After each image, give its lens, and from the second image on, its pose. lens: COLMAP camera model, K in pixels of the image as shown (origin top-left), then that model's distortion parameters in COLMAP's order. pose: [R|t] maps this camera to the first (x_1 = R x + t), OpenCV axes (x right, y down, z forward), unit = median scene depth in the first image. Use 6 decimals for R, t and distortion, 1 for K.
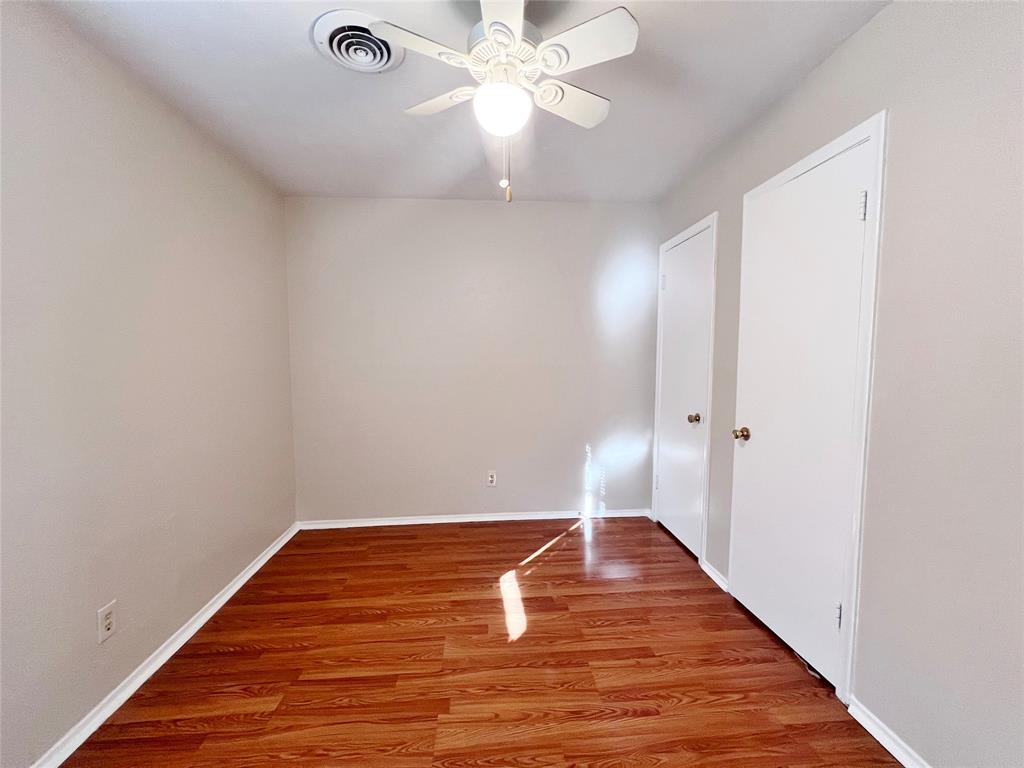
lens RADIAL K [[410.3, 0, 509.6], [0, 410.3, 383.4], [0, 0, 1]] dist [0.001784, 0.000597]
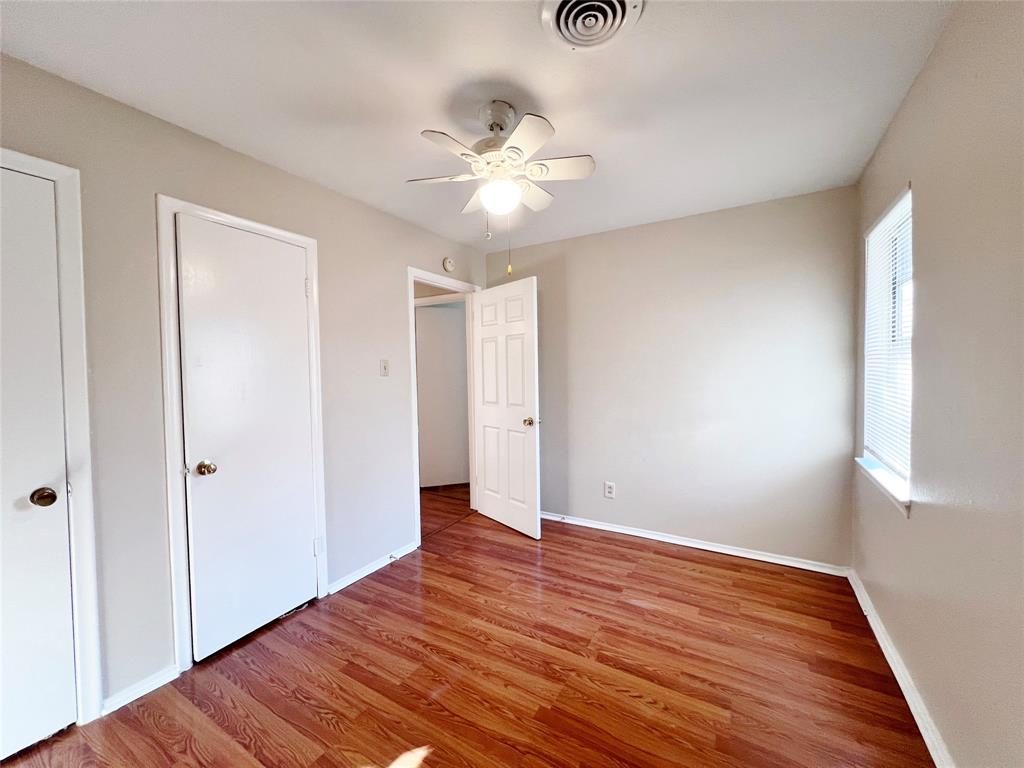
lens RADIAL K [[410.3, 0, 509.6], [0, 410.3, 383.4], [0, 0, 1]] dist [0.001784, 0.000597]
pose [[-0.819380, -0.003017, 0.573243, -0.657405], [0.058921, 0.994247, 0.089454, -0.138067], [-0.570215, 0.107072, -0.814488, 1.726097]]
